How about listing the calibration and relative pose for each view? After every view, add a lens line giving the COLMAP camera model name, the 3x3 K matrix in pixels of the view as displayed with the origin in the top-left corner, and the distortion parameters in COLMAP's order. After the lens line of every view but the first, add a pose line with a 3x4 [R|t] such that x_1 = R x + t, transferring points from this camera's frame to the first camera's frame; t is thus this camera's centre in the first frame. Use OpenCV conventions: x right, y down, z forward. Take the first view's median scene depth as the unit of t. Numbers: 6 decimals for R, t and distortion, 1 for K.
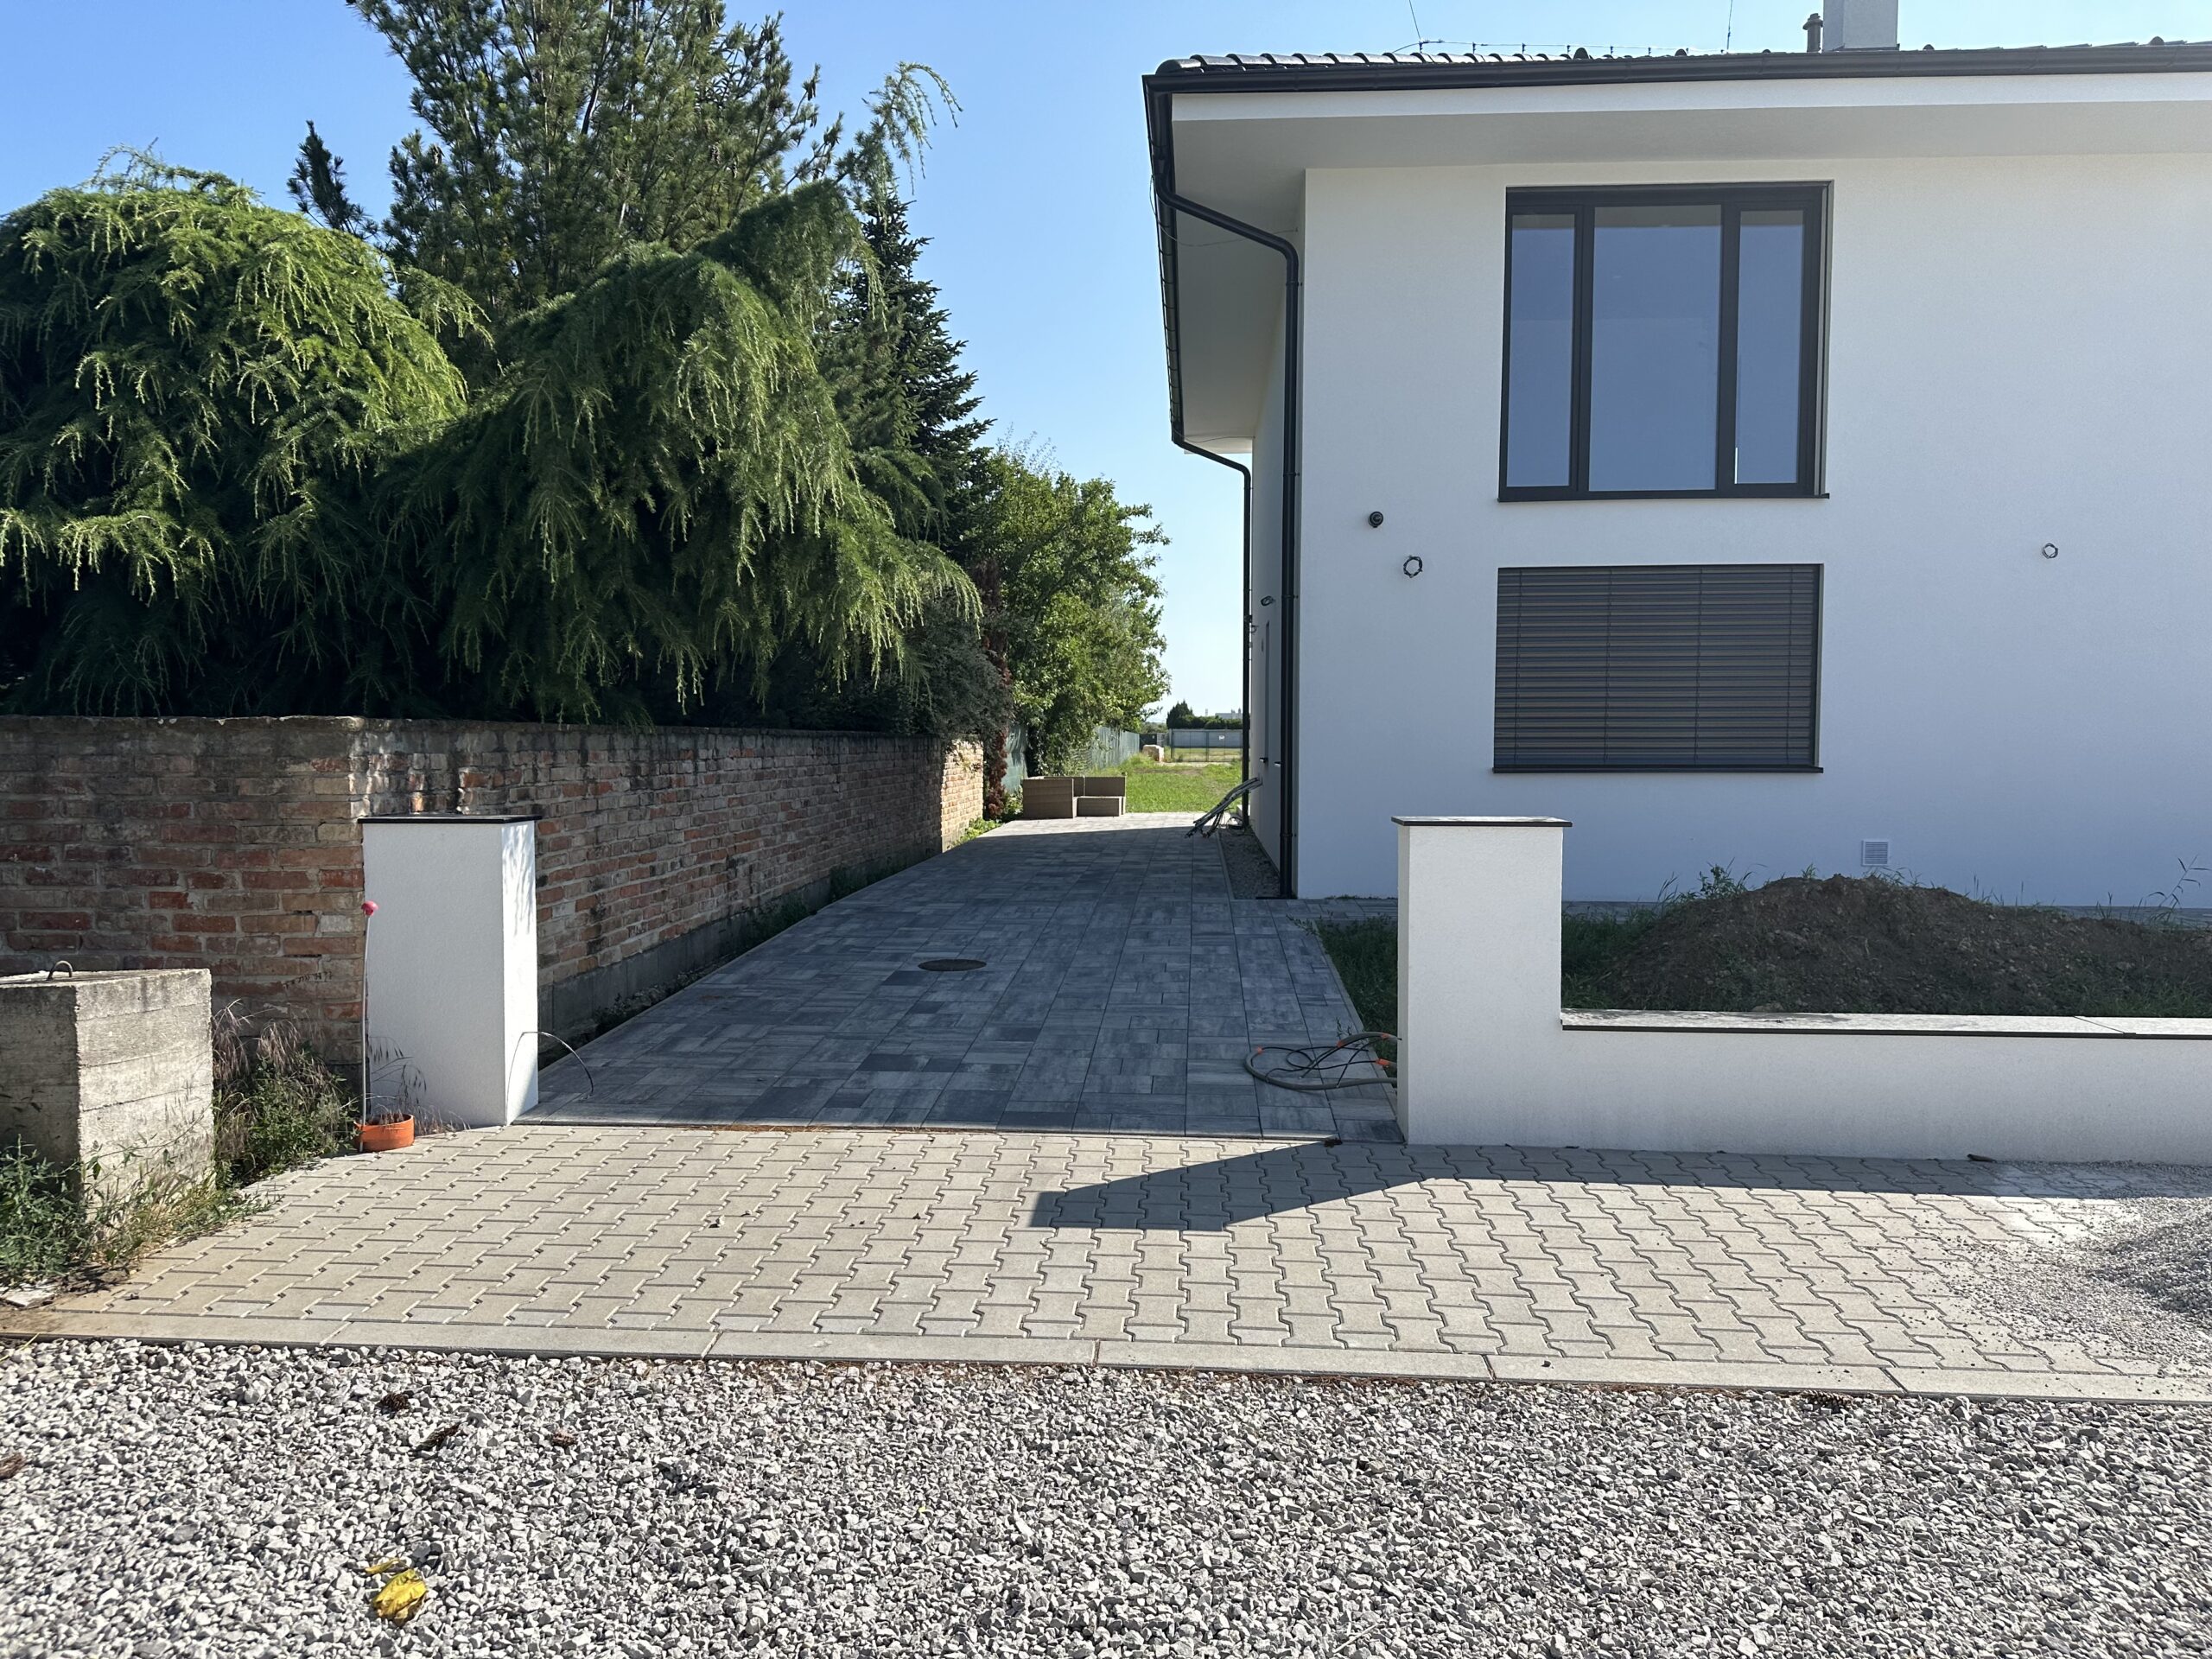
lens RADIAL K [[1512.5, 0, 1135.6], [0, 1512.5, 839.2], [0, 0, 1]] dist [0.089669, -0.112823]
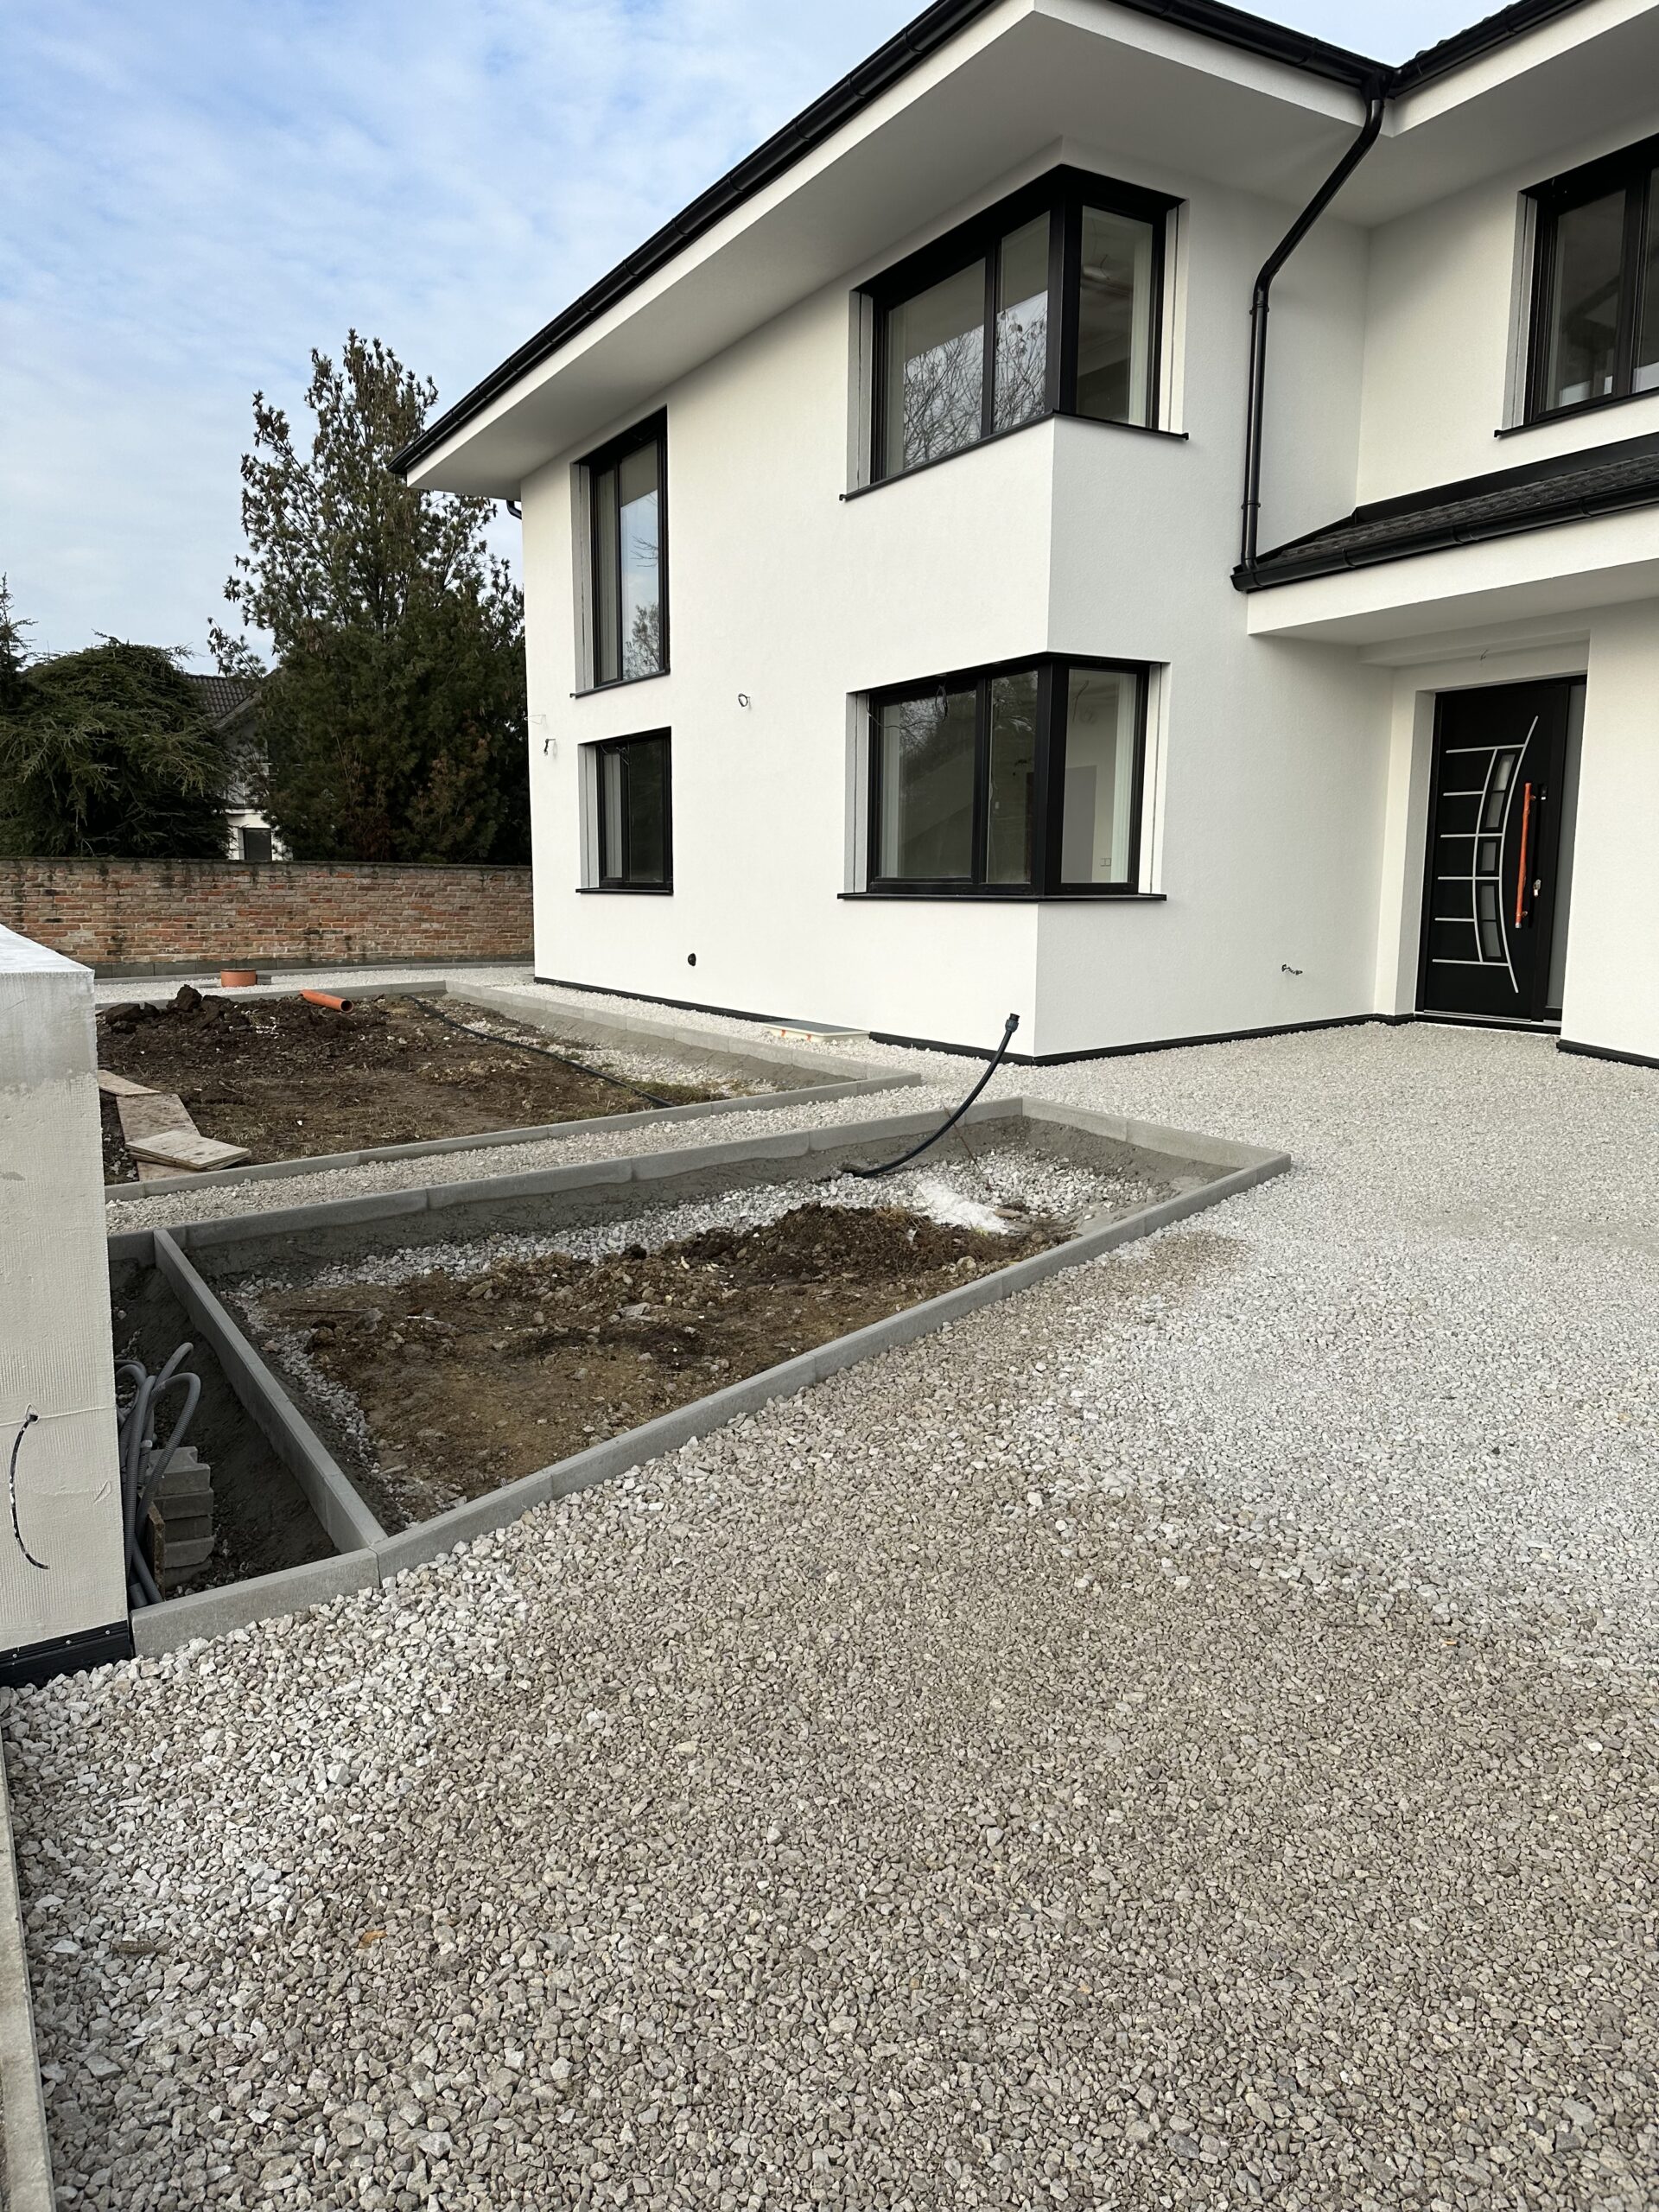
lens RADIAL K [[1512.5, 0, 825.5], [0, 1512.5, 1095.9], [0, 0, 1]] dist [0.089669, -0.112823]
pose [[0.525525, 0.120206, -0.842243, 1.577410], [-0.054432, 0.992691, 0.107714, -0.019566], [0.849035, -0.010762, 0.528227, 0.442095]]
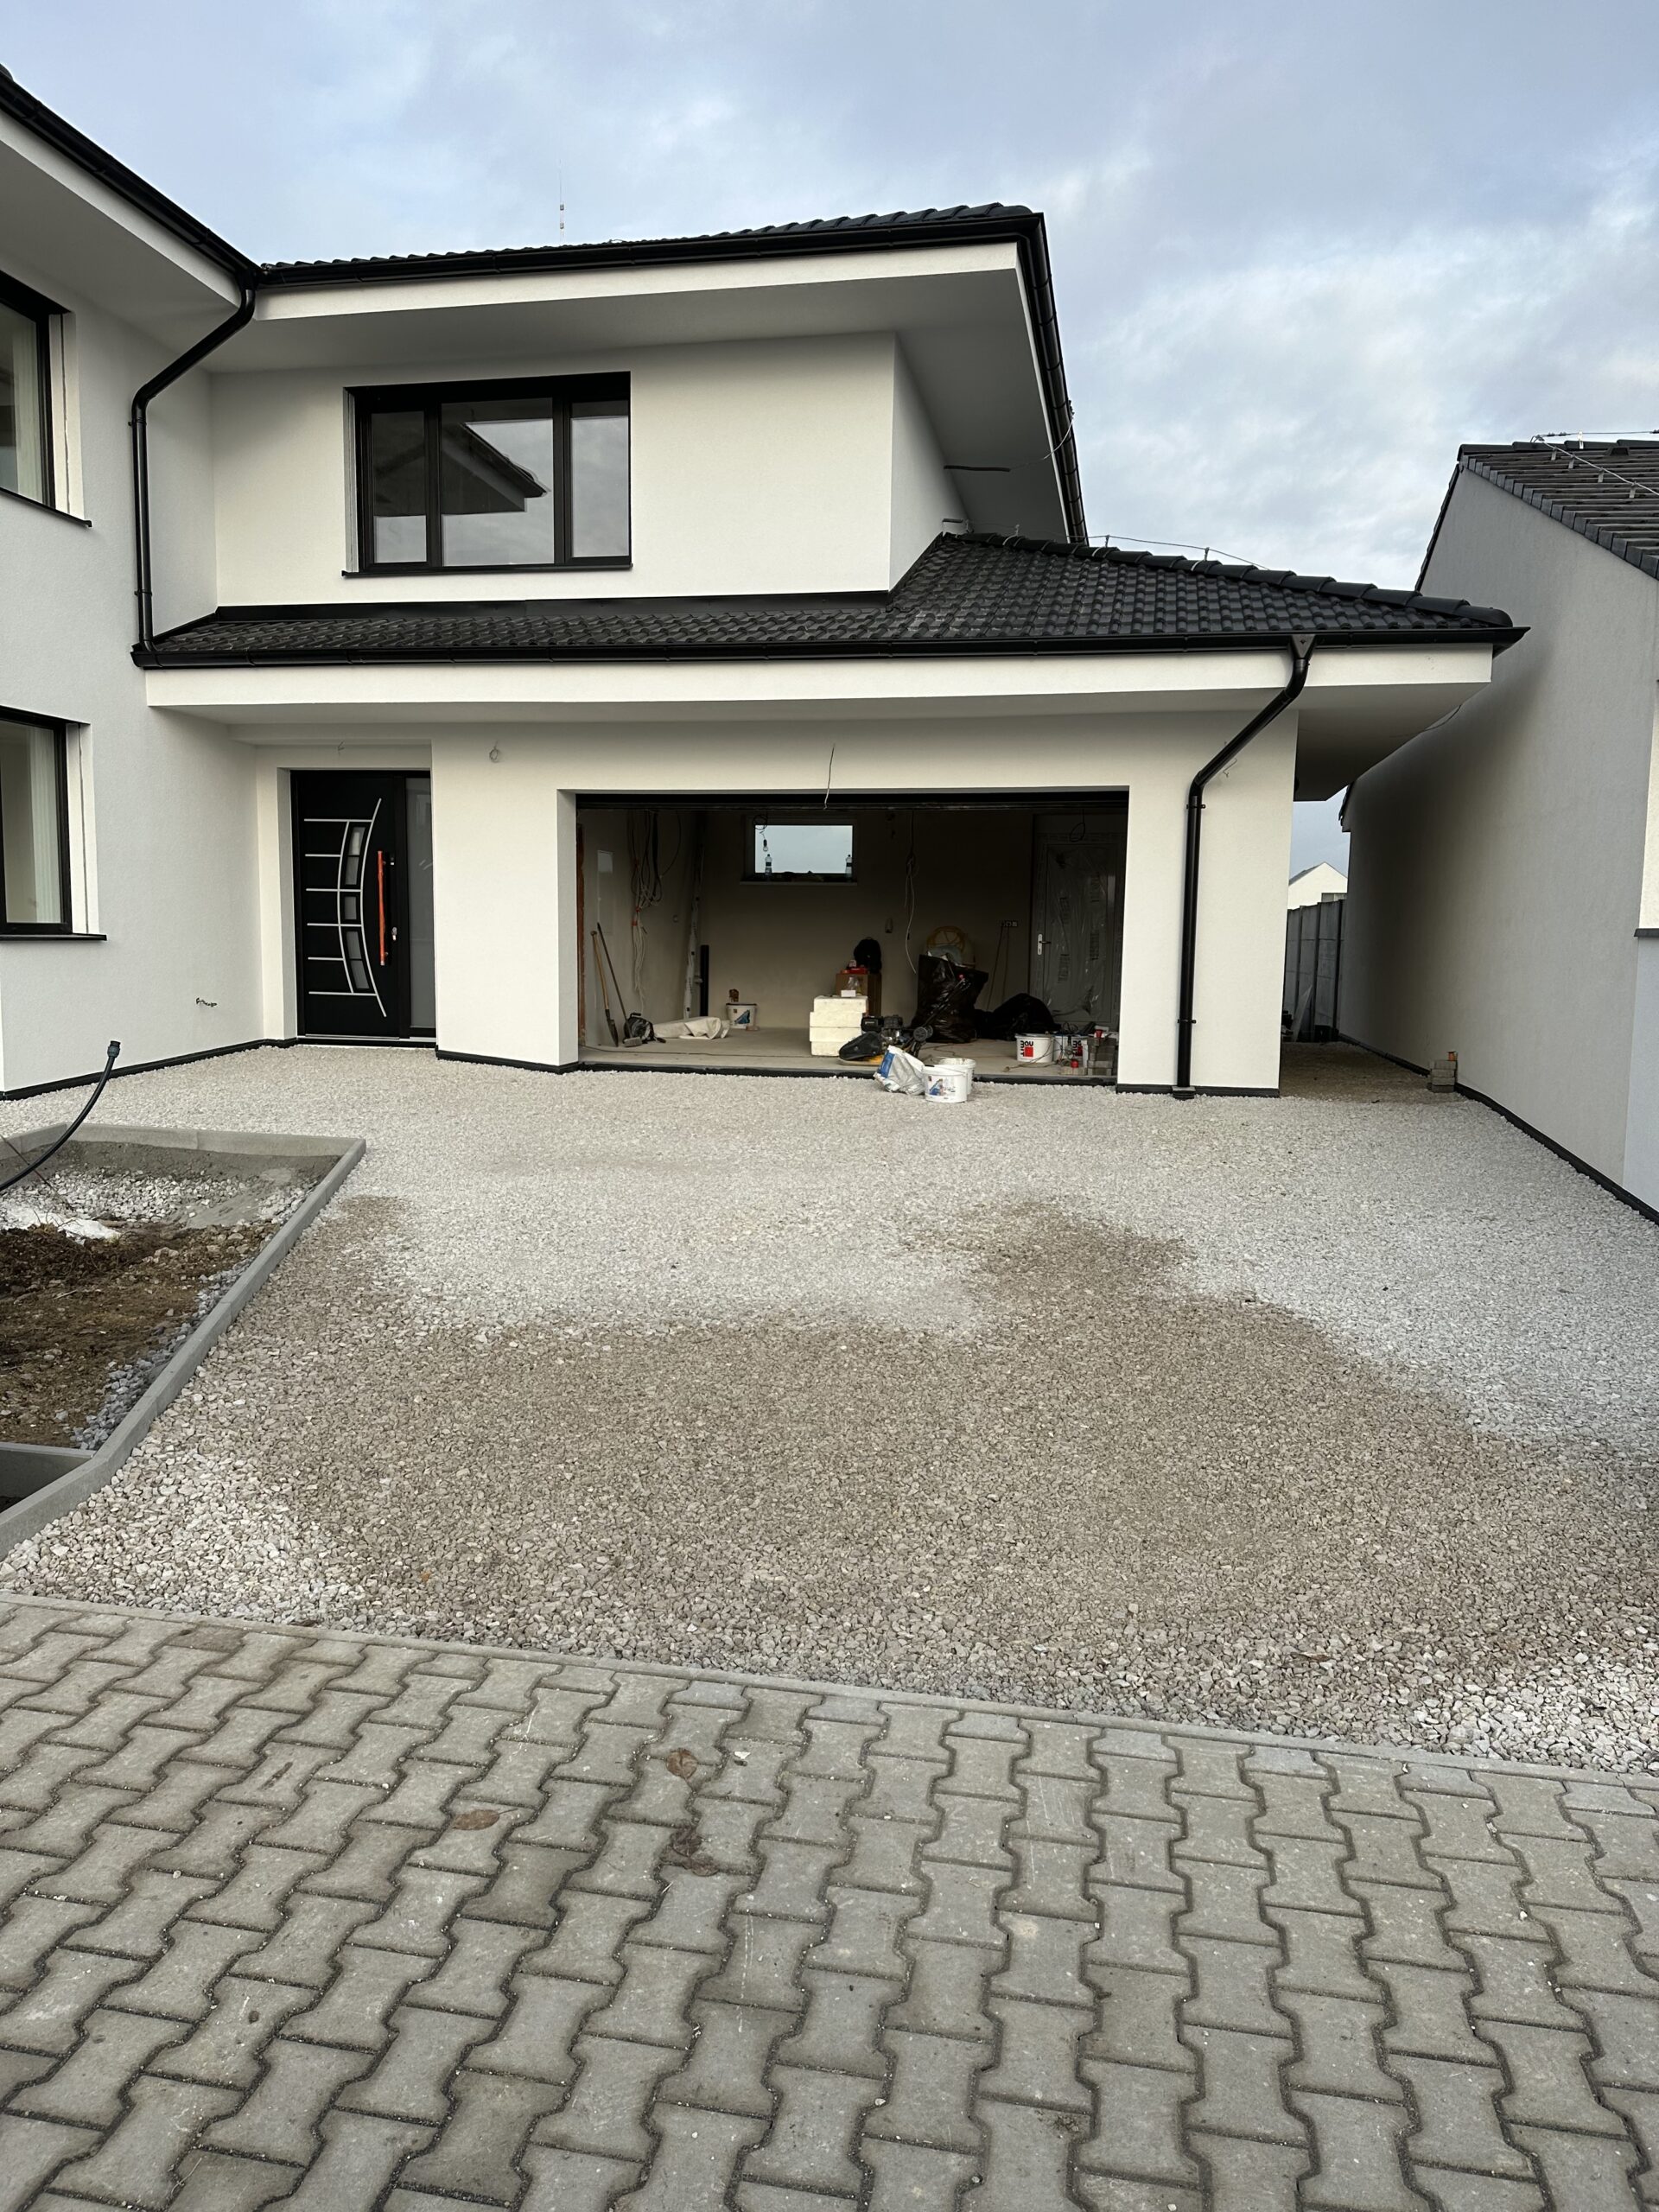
lens RADIAL K [[1527.9, 0, 830.4], [0, 1527.9, 1070.4], [0, 0, 1]] dist [0.068710, -0.070427]
pose [[0.987775, 0.025553, -0.153776, 1.522027], [-0.021428, 0.999366, 0.028421, -0.003725], [0.154405, -0.024778, 0.987697, 0.185767]]
